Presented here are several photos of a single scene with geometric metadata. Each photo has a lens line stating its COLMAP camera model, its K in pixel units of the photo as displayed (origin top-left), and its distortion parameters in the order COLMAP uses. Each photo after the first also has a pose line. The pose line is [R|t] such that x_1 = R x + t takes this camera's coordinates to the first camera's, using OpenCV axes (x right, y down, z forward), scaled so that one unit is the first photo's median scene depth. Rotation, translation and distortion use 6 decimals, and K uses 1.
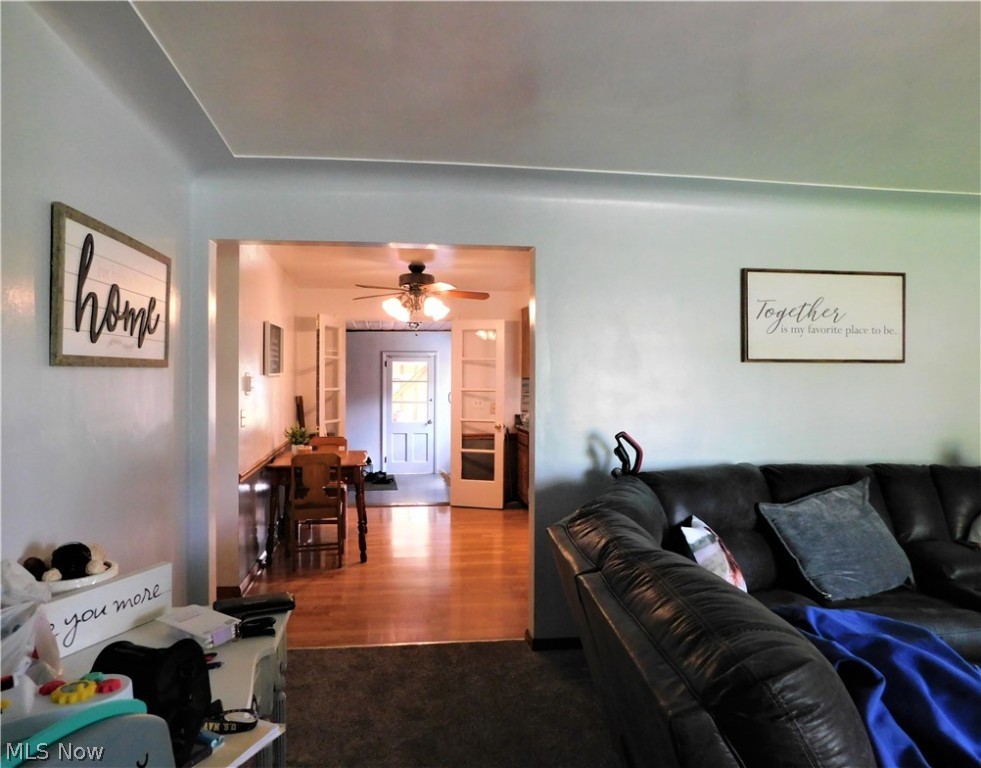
lens RADIAL K [[684.6, 0, 476.9], [0, 684.6, 380.4], [0, 0, 1]] dist [-0.077866, 0.070972]
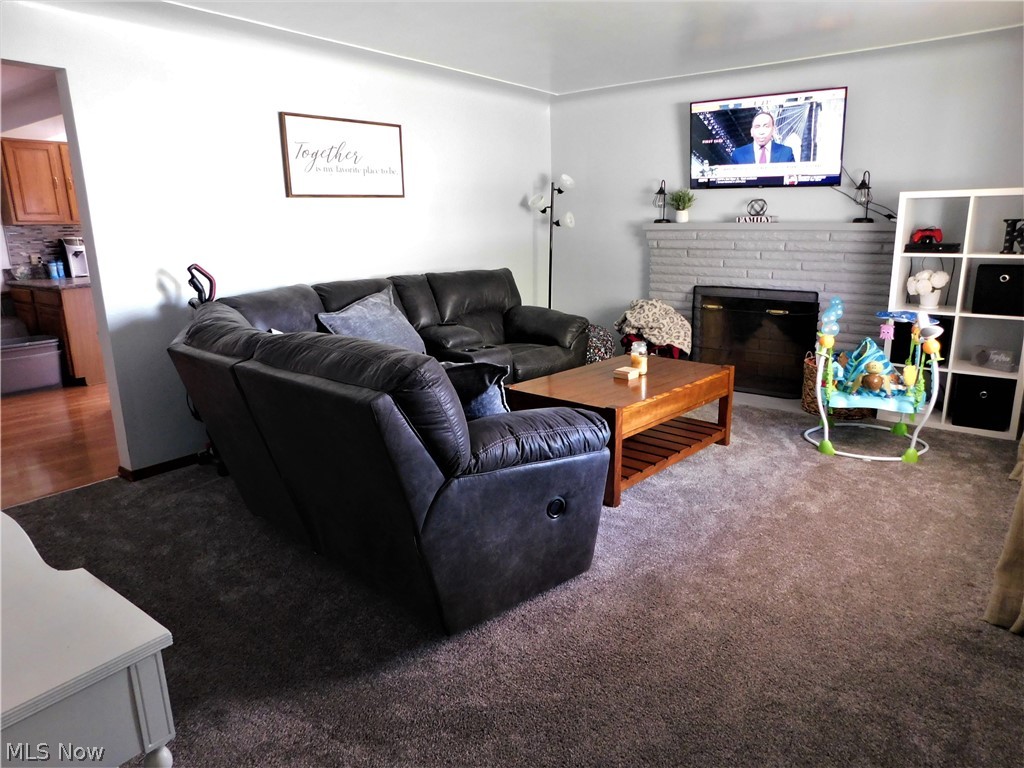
lens RADIAL K [[675.0, 0, 517.3], [0, 675.0, 383.0], [0, 0, 1]] dist [-0.065816, 0.051884]
pose [[0.709336, -0.188174, 0.679288, -0.175591], [0.028978, 0.970677, 0.238633, 0.021552], [-0.704274, -0.149587, 0.693990, -0.123607]]
